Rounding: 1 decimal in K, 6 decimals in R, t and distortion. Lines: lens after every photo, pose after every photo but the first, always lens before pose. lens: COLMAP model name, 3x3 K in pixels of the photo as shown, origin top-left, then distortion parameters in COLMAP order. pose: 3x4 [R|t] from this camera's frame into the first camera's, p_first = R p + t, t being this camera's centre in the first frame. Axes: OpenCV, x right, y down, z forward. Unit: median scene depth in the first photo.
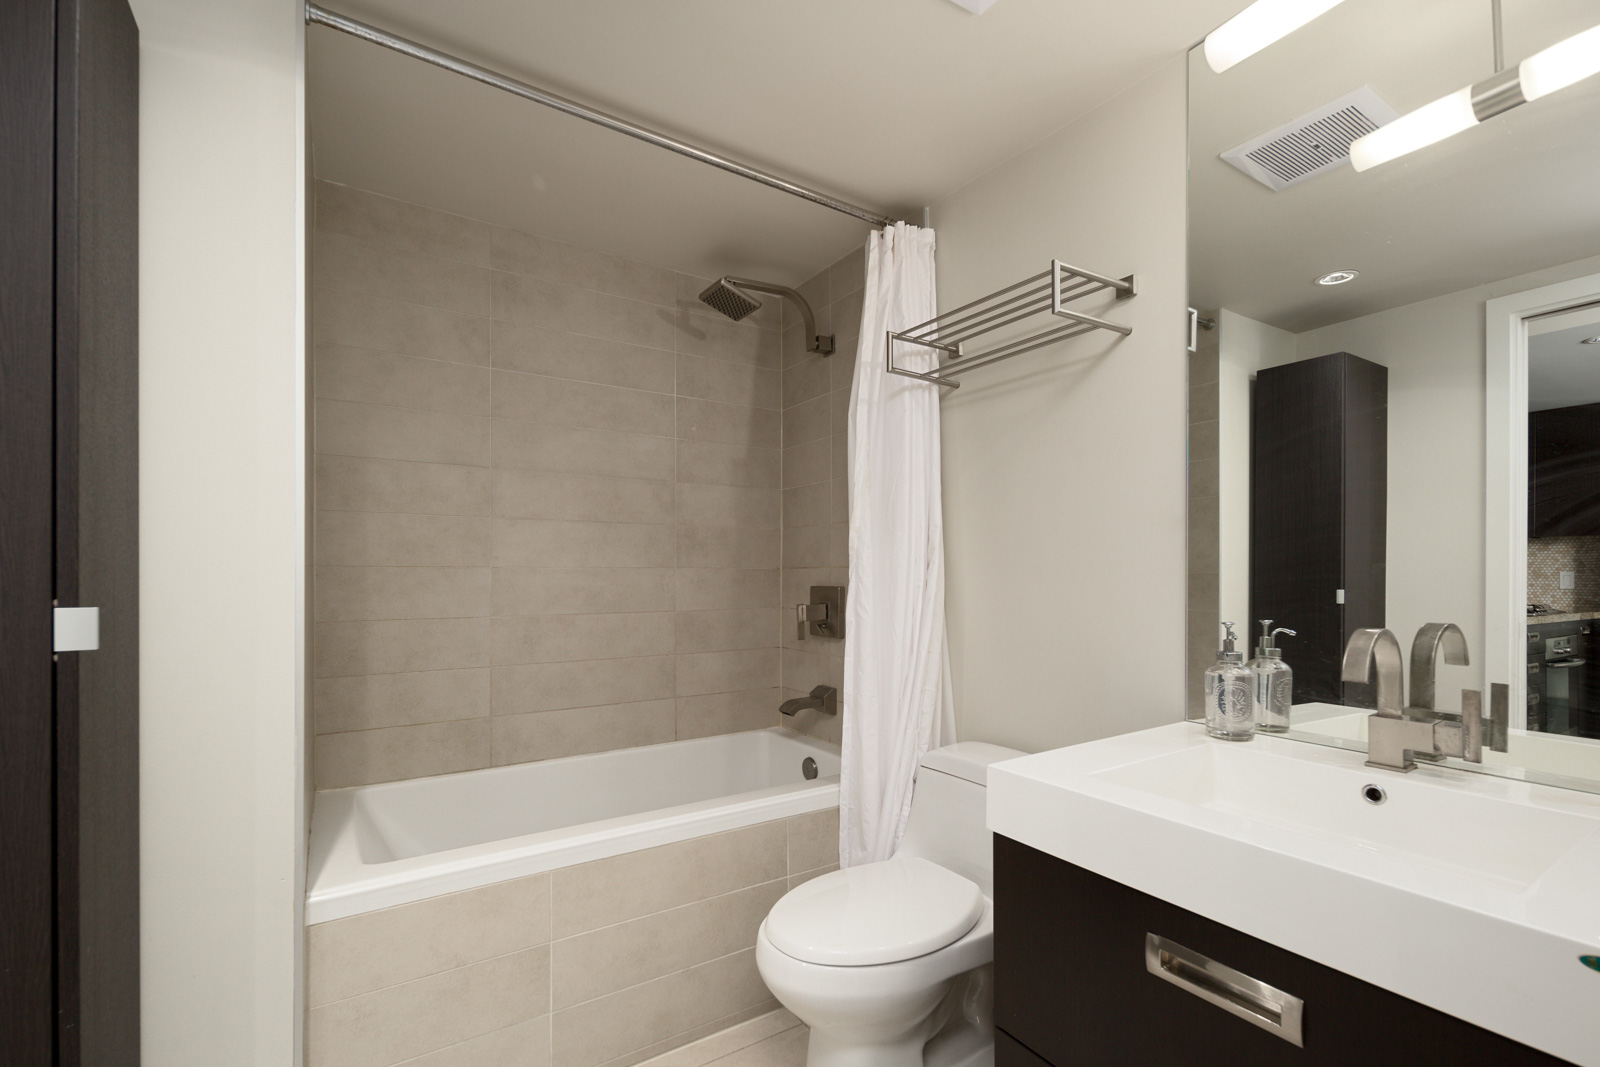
lens RADIAL K [[698.3, 0, 816.8], [0, 698.3, 571.9], [0, 0, 1]] dist [0.005548, -0.000420]
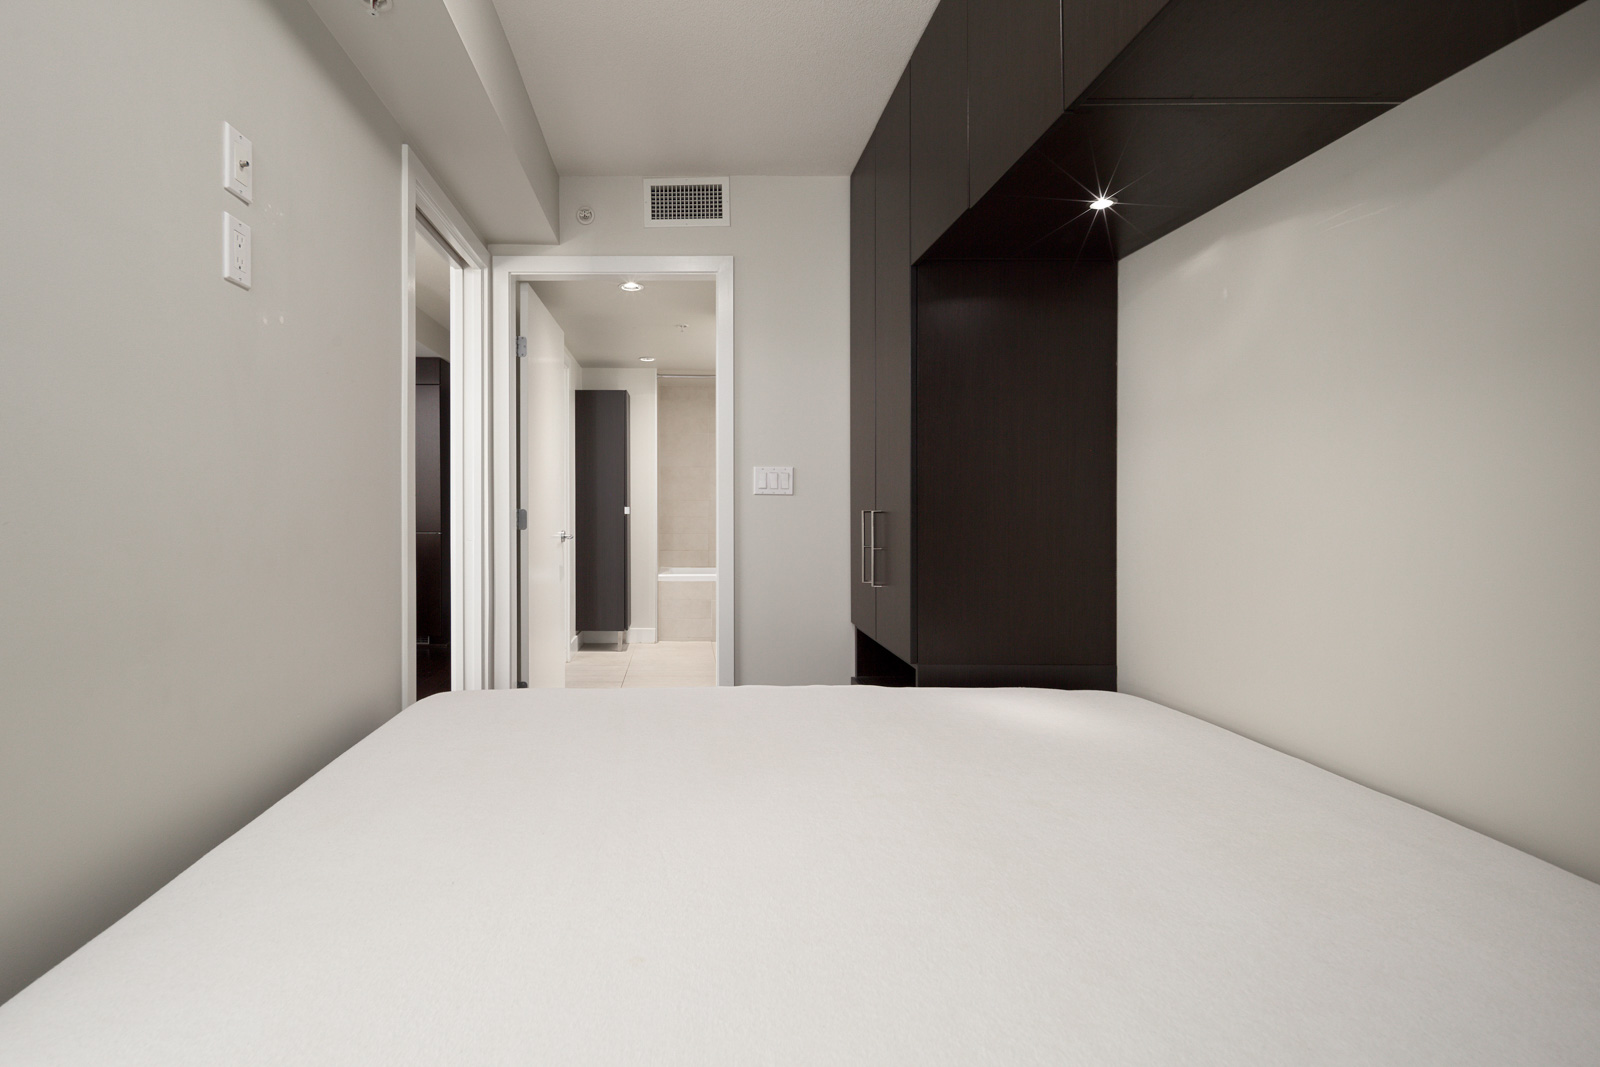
lens RADIAL K [[698.3, 0, 798.0], [0, 698.3, 521.1], [0, 0, 1]] dist [0.005548, -0.000420]
pose [[0.906597, 0.008670, -0.421909, 1.387899], [-0.000499, 0.999810, 0.019475, 0.028790], [0.421998, -0.017446, 0.906429, -1.881584]]
